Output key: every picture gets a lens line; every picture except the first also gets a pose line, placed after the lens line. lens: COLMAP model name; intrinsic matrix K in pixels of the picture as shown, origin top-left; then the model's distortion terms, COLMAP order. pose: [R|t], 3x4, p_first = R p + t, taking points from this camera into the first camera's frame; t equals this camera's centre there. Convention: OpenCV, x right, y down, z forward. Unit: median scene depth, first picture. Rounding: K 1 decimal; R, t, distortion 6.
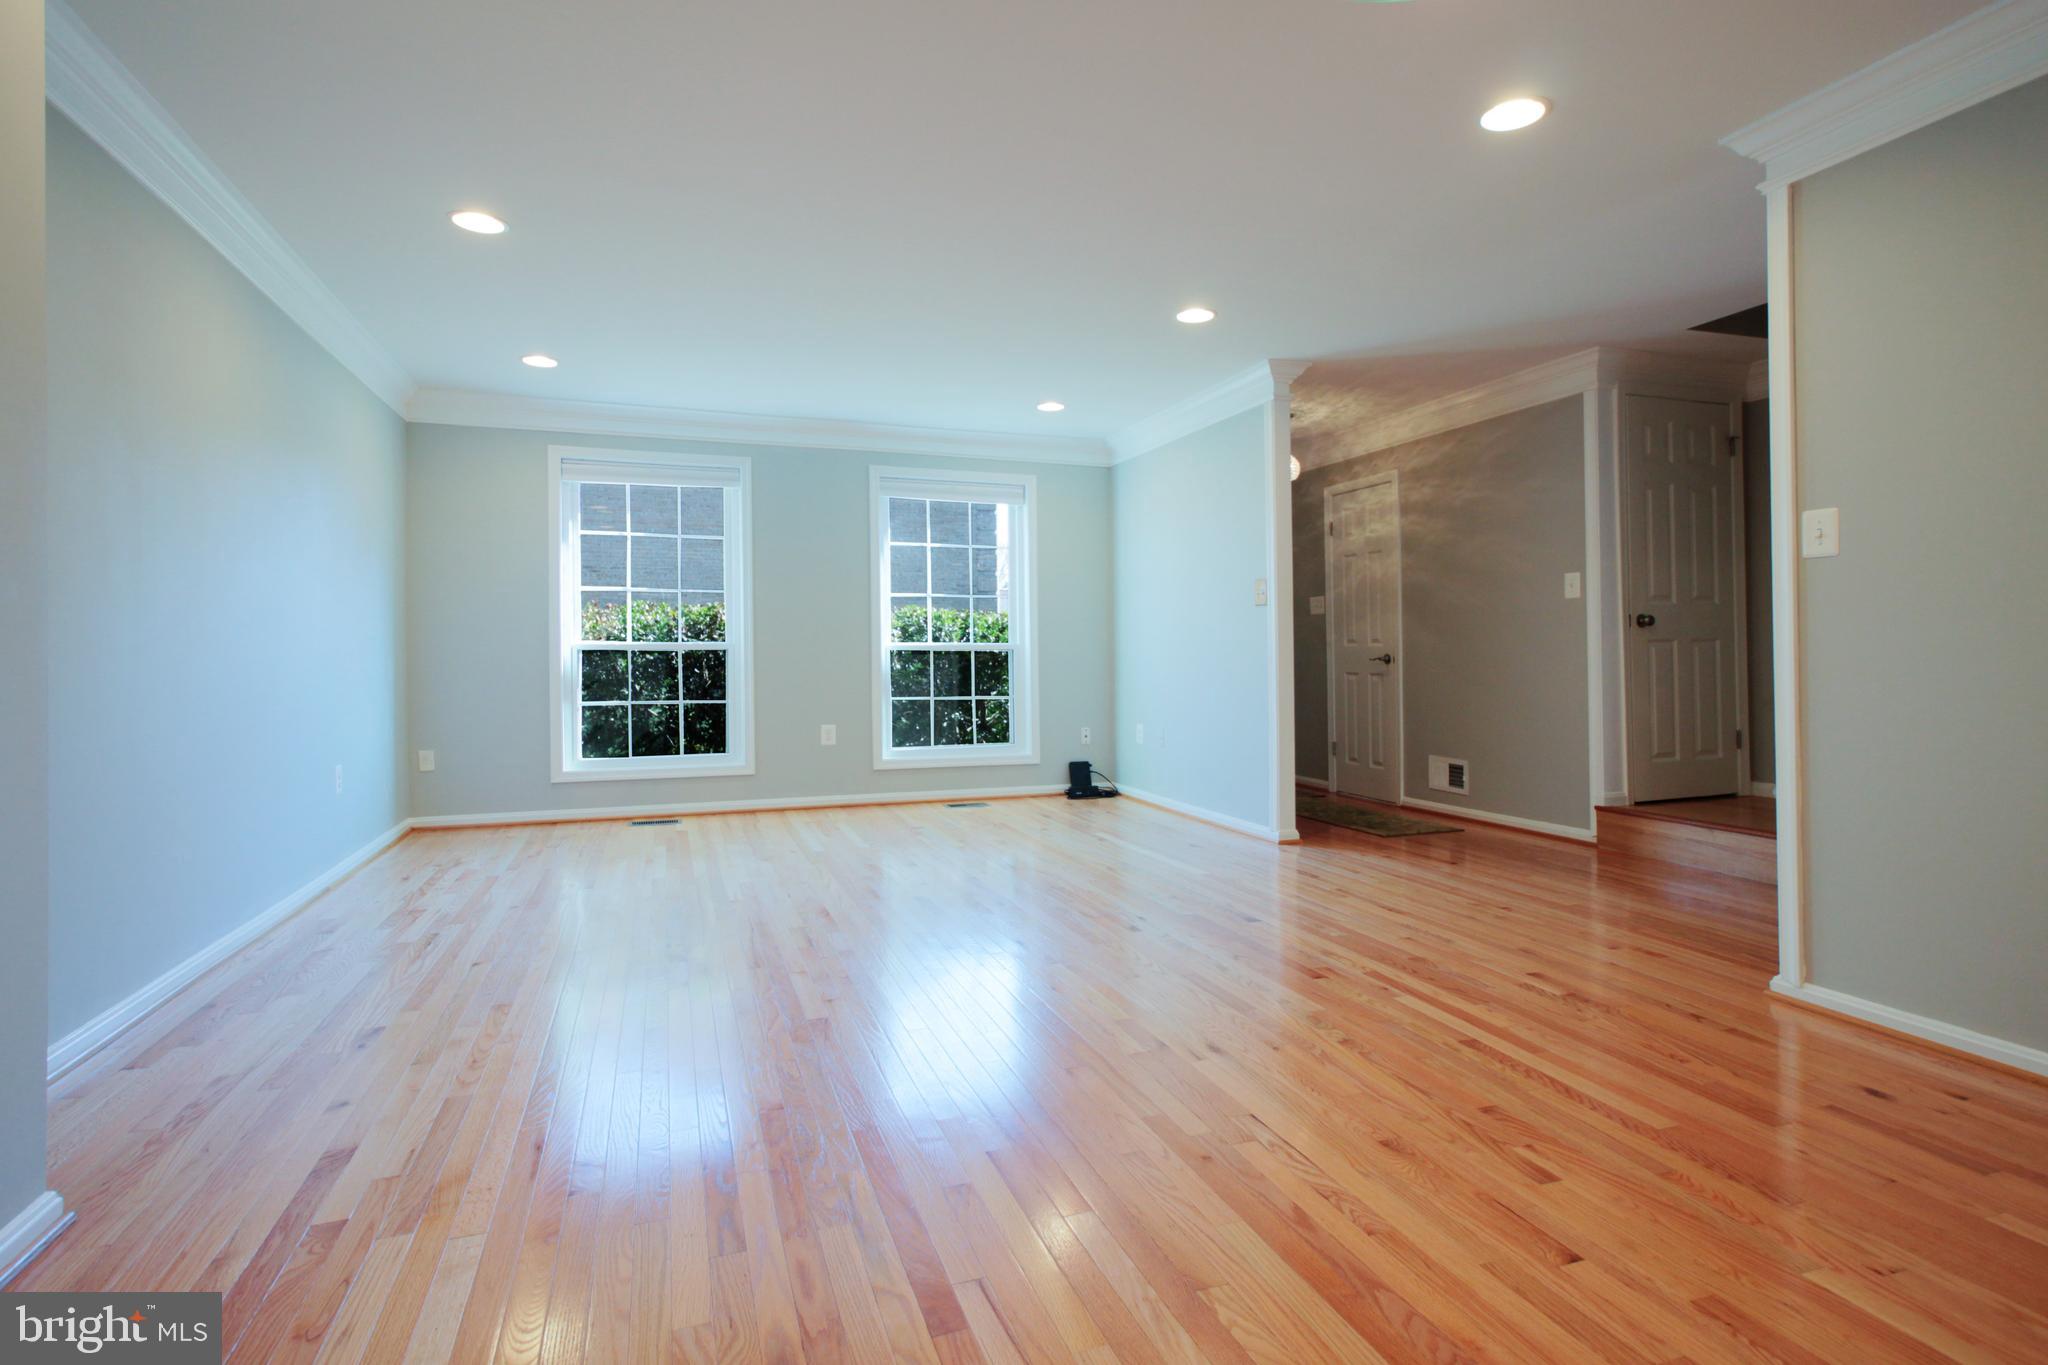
lens RADIAL K [[998.5, 0, 1029.2], [0, 998.5, 640.0], [0, 0, 1]] dist [0.006739, 0.001034]
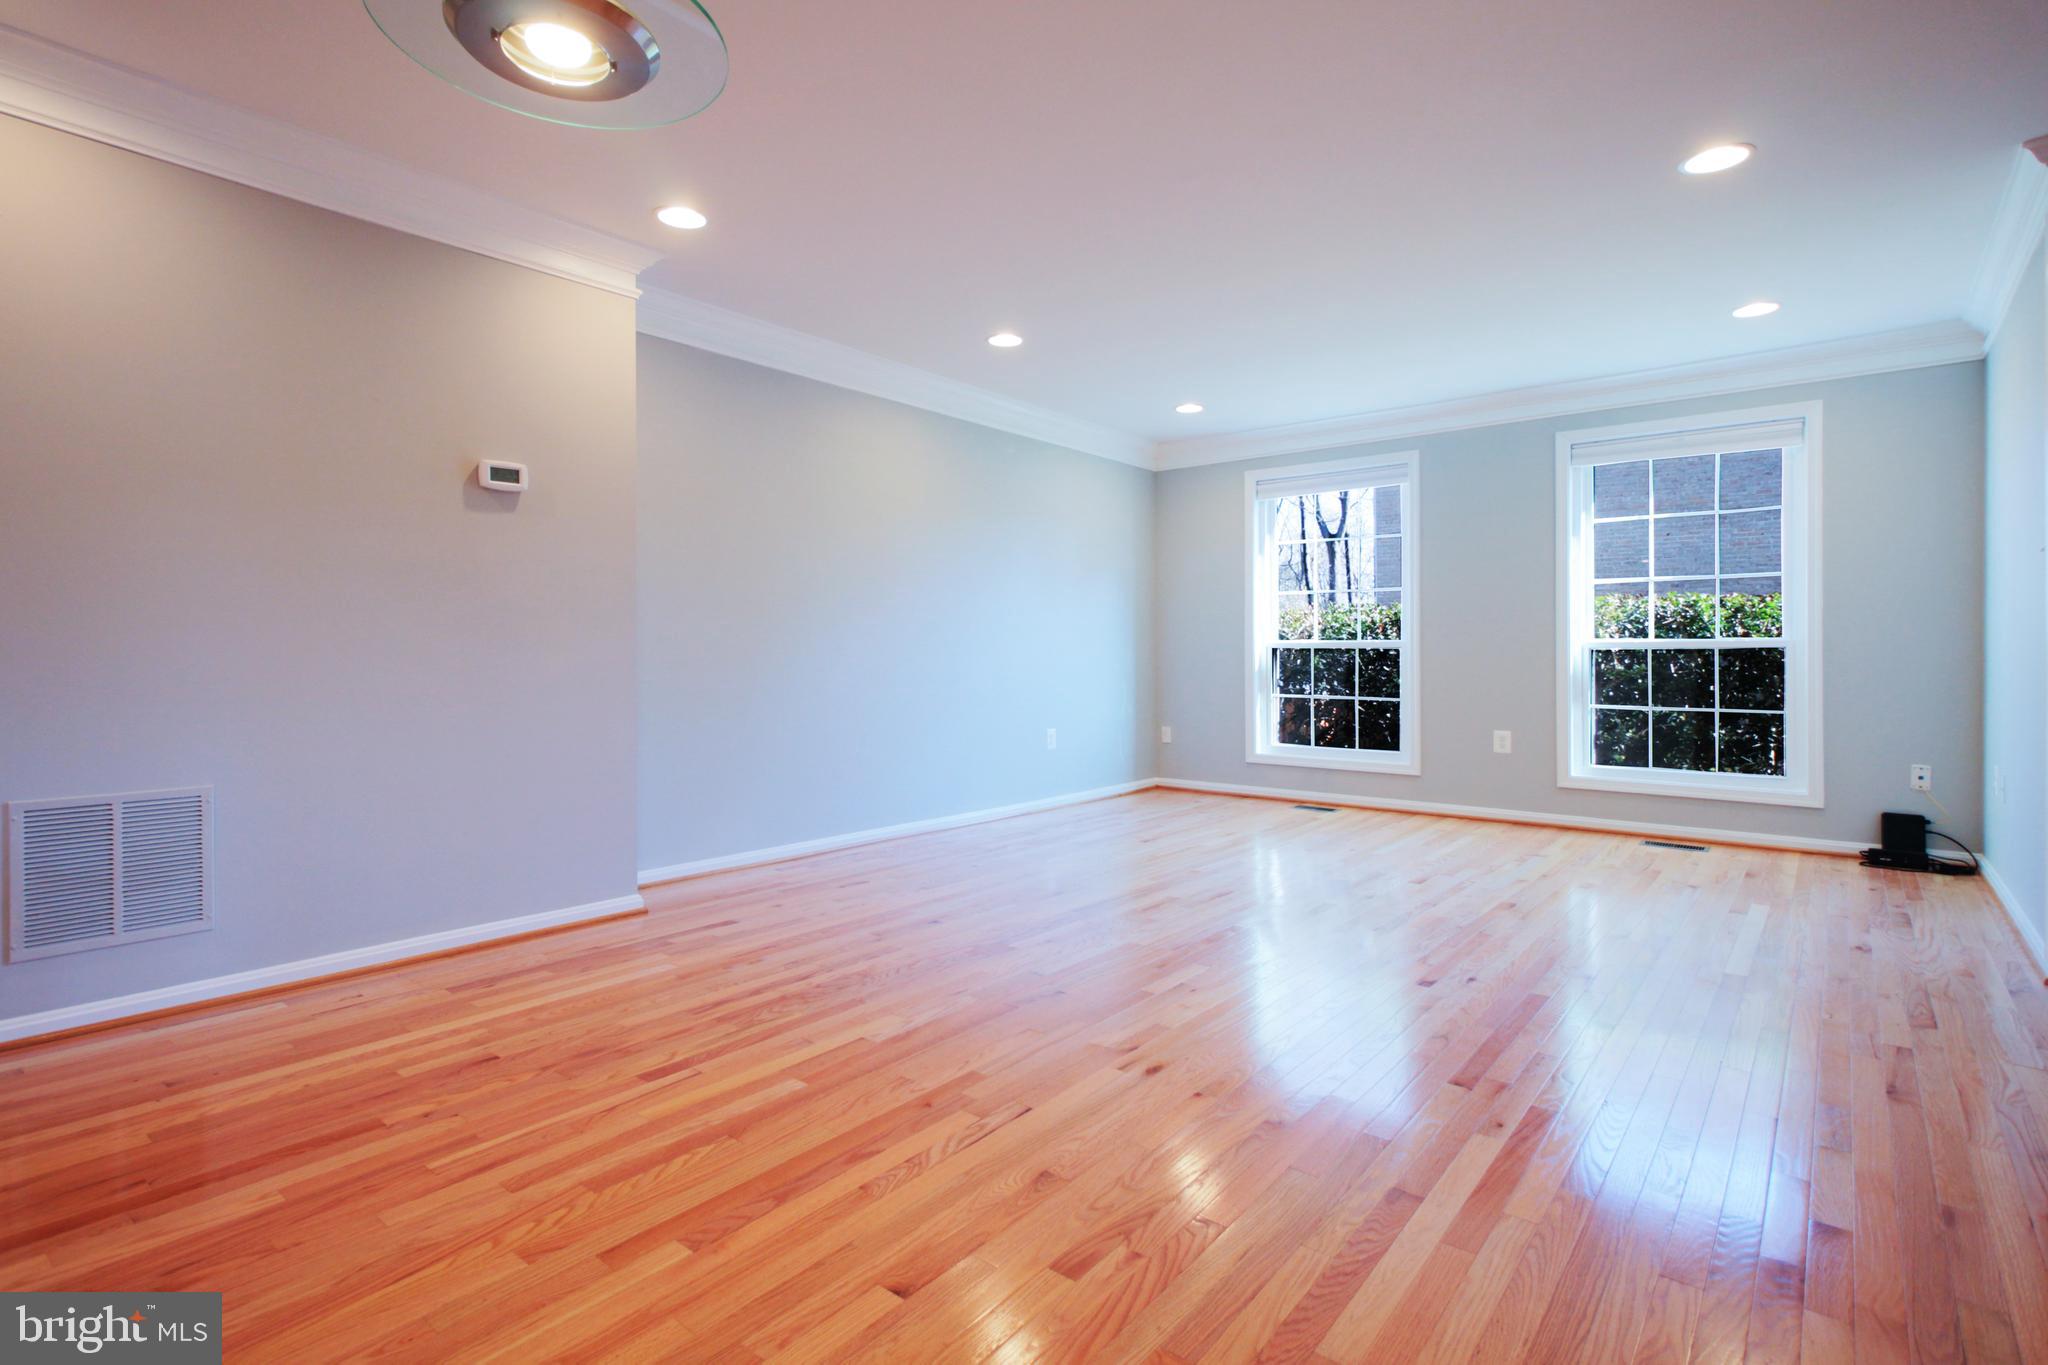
lens RADIAL K [[1011.0, 0, 1020.5], [0, 1011.0, 652.9], [0, 0, 1]] dist [0.022920, -0.000096]
pose [[0.517990, 0.004080, -0.855377, 0.364860], [0.009601, 0.999898, 0.010583, 0.000696], [0.855333, -0.013694, 0.517898, 0.154432]]
